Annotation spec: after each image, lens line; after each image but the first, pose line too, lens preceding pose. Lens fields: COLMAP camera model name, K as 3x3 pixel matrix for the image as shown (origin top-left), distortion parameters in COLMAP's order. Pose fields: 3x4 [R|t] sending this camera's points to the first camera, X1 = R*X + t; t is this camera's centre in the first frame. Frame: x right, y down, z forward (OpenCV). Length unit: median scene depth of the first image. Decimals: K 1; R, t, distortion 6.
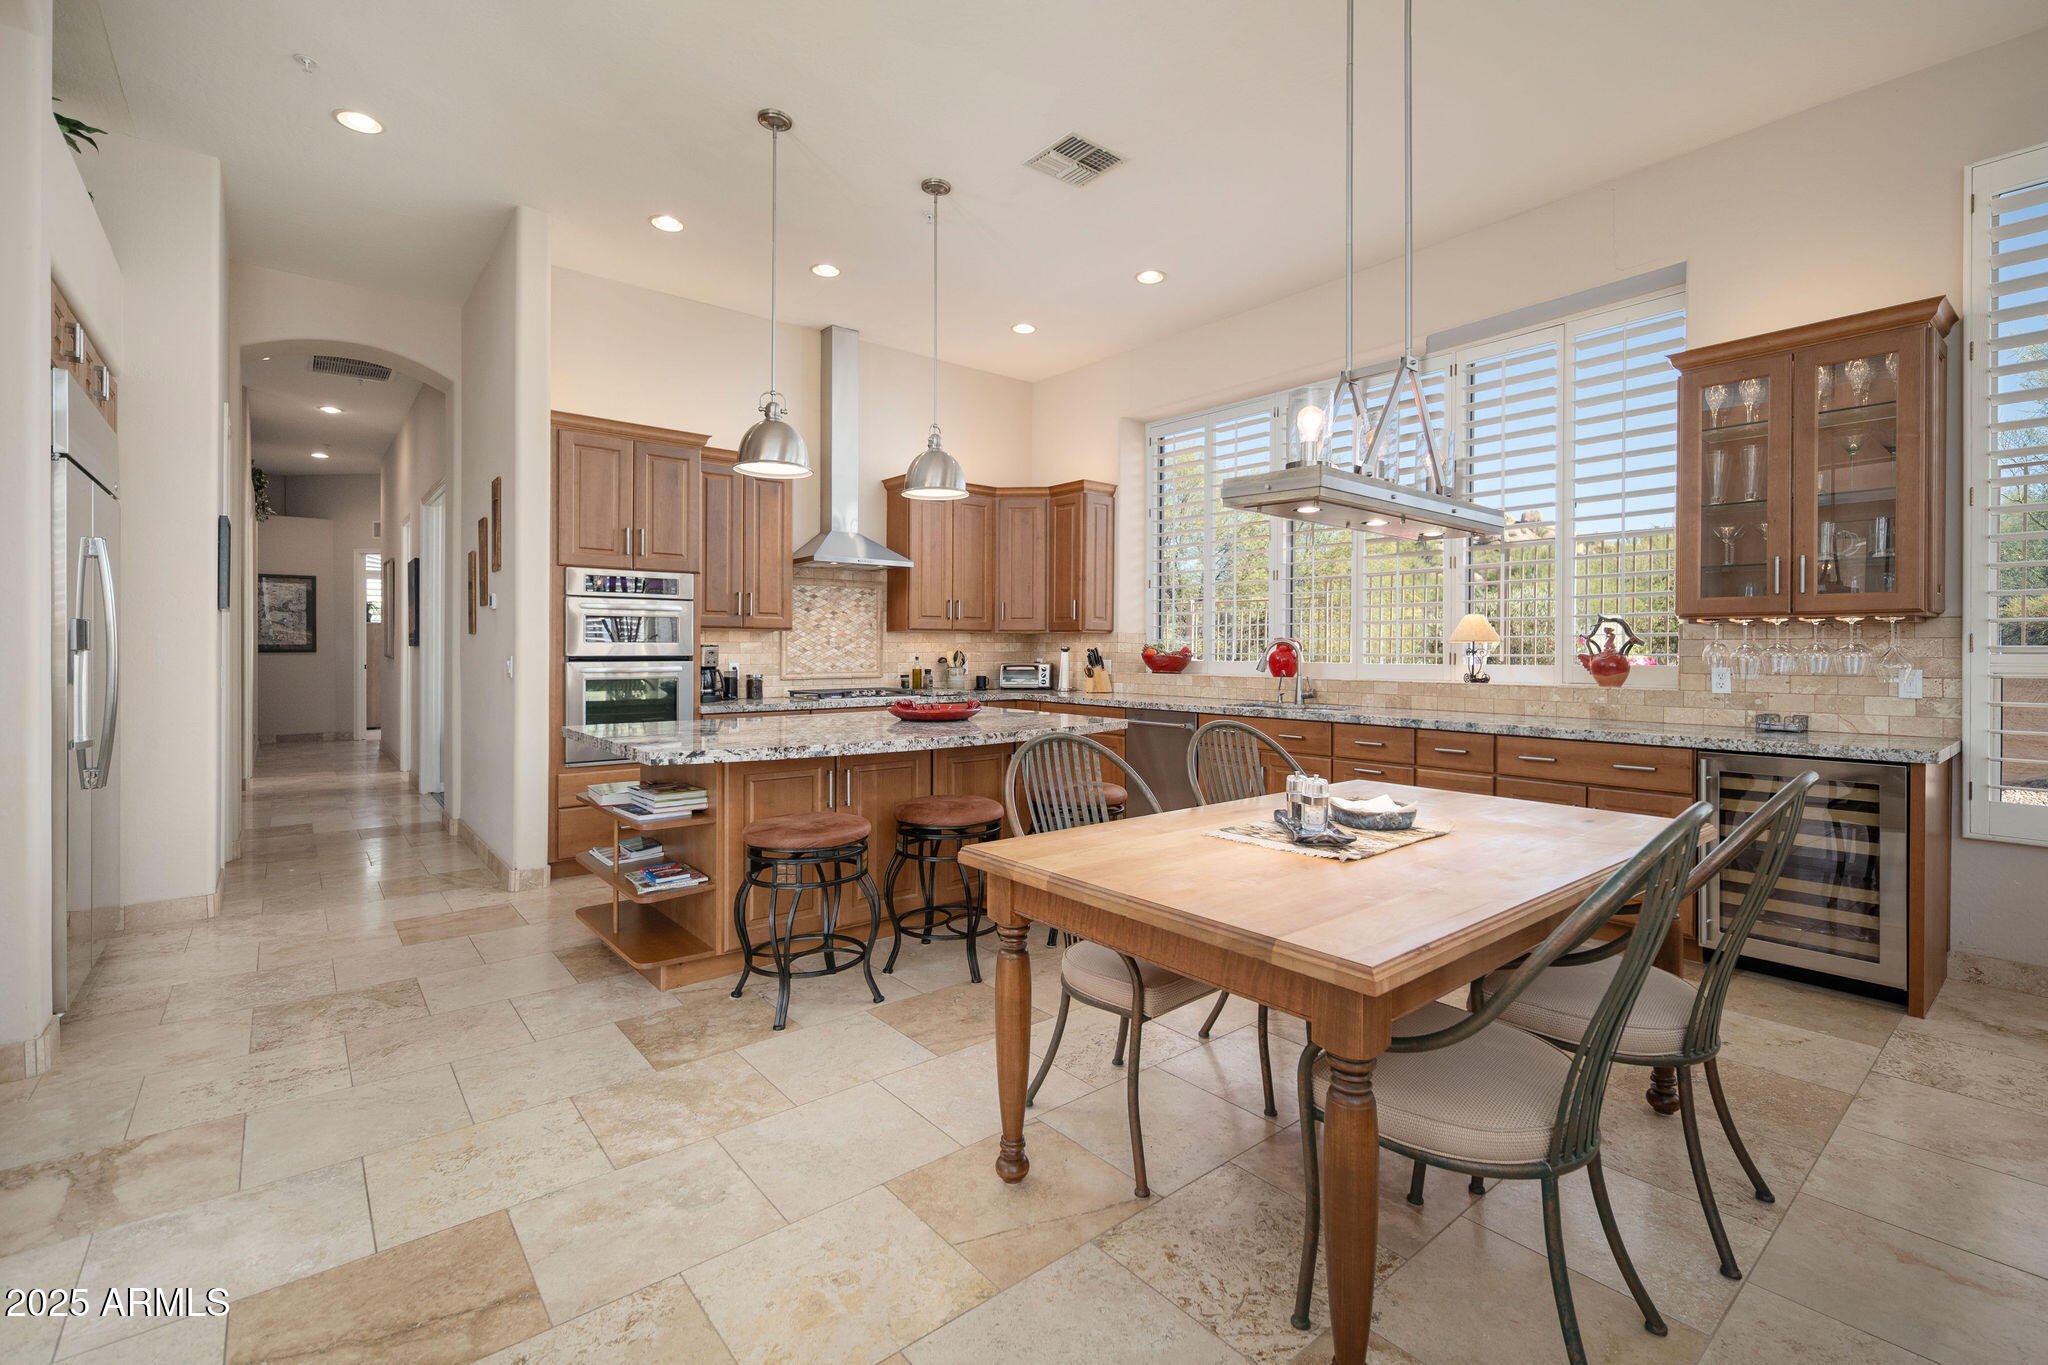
lens RADIAL K [[903.1, 0, 1023.5], [0, 903.1, 660.5], [0, 0, 1]] dist [0.001315, -0.000733]
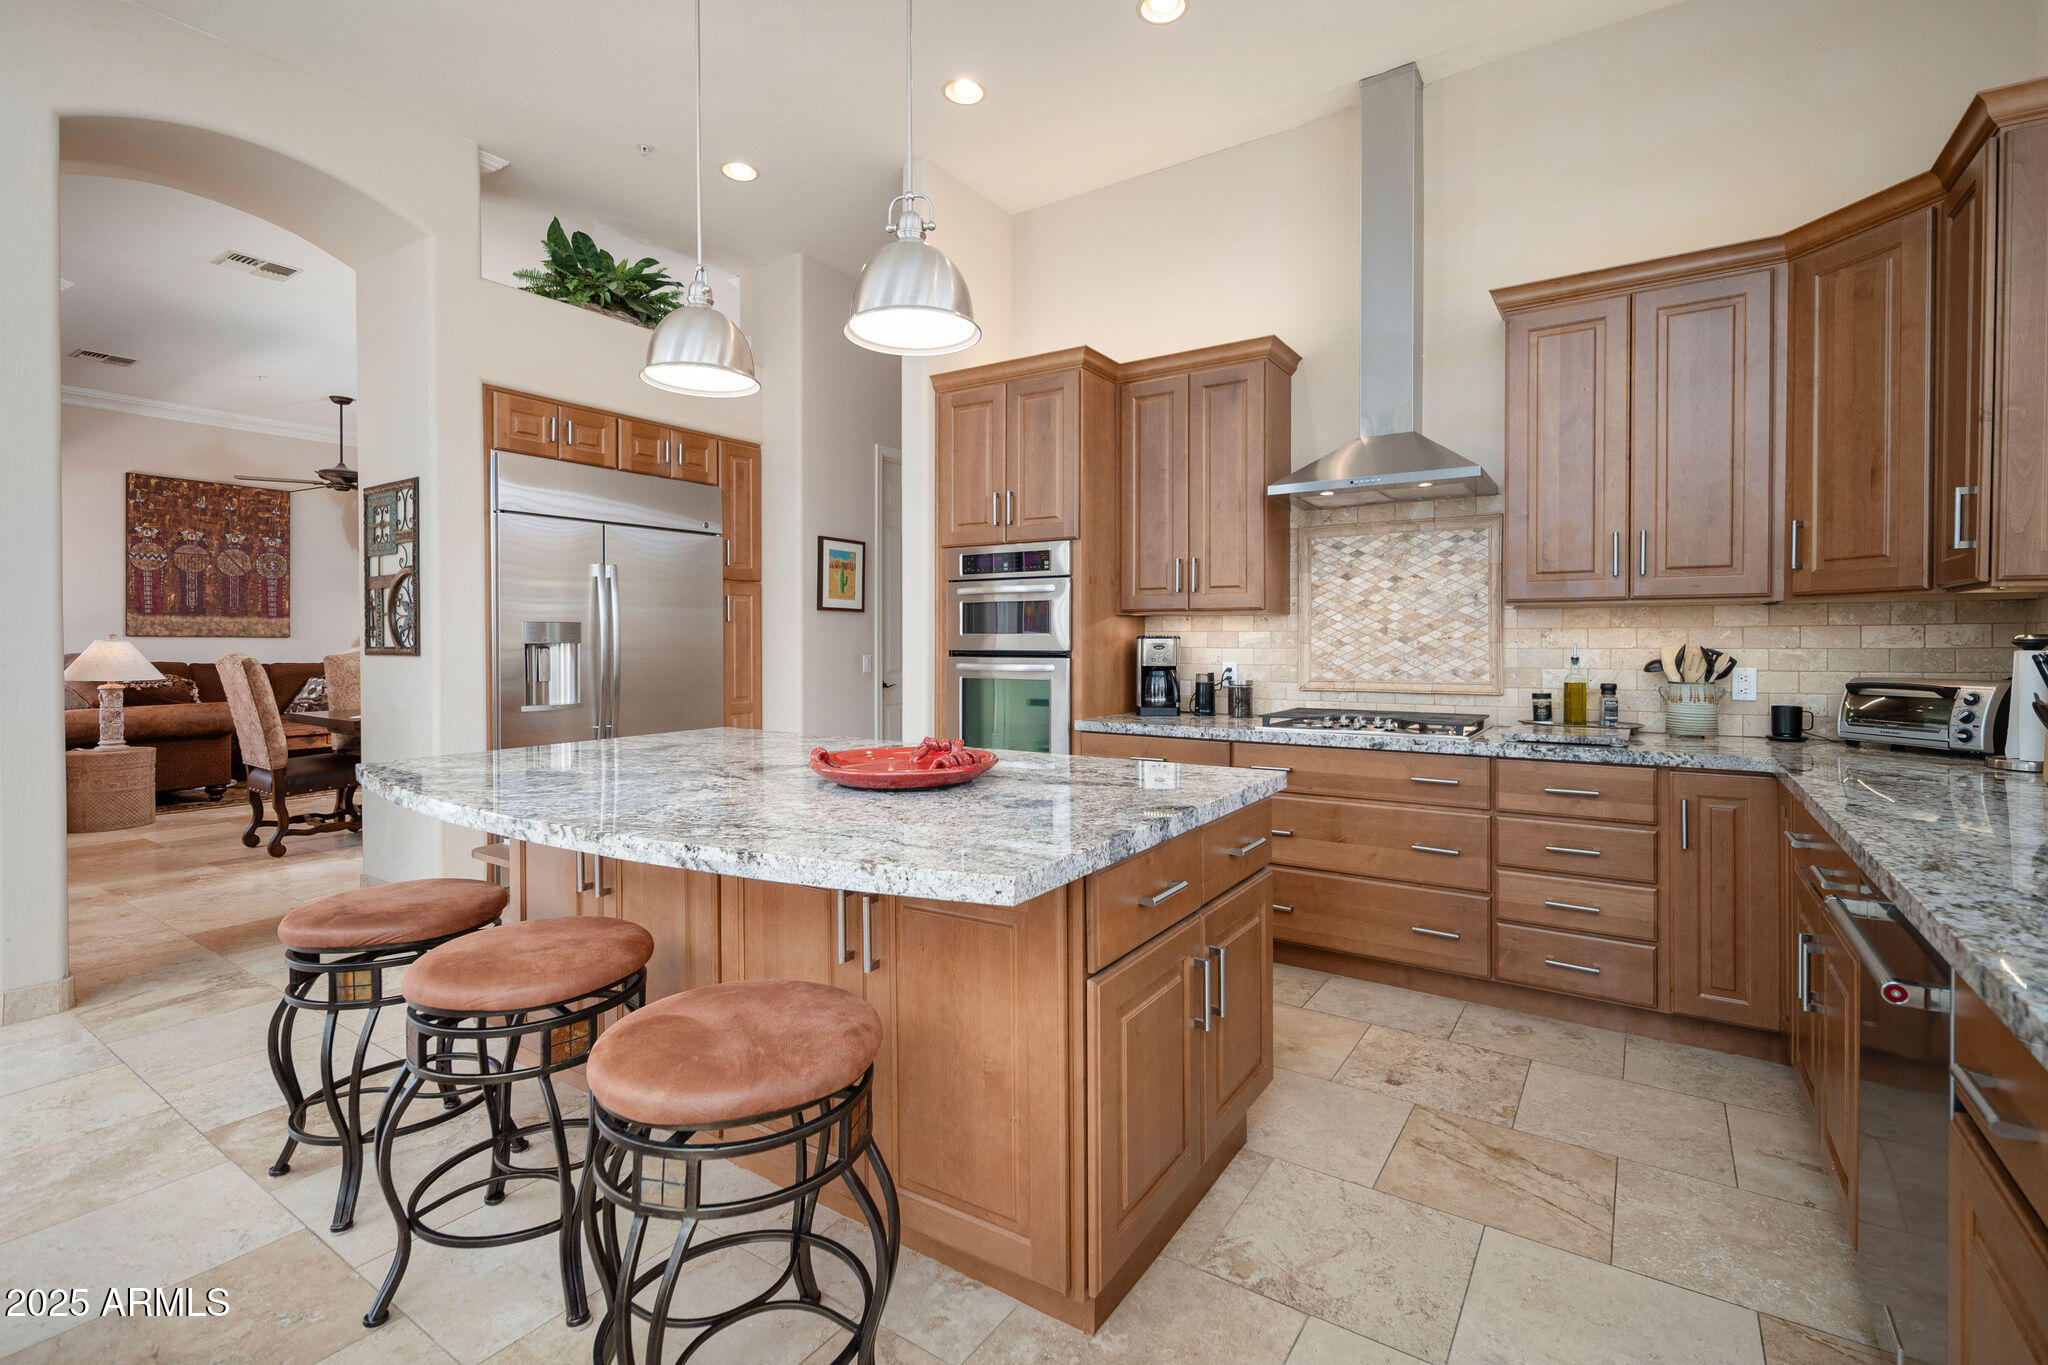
lens RADIAL K [[903.1, 0, 1054.4], [0, 903.1, 653.8], [0, 0, 1]] dist [0.001315, -0.000733]
pose [[0.304628, 0.012389, -0.952391, 0.279774], [-0.009803, 0.999903, 0.009872, -0.008918], [0.952421, 0.006329, 0.304720, 0.636441]]
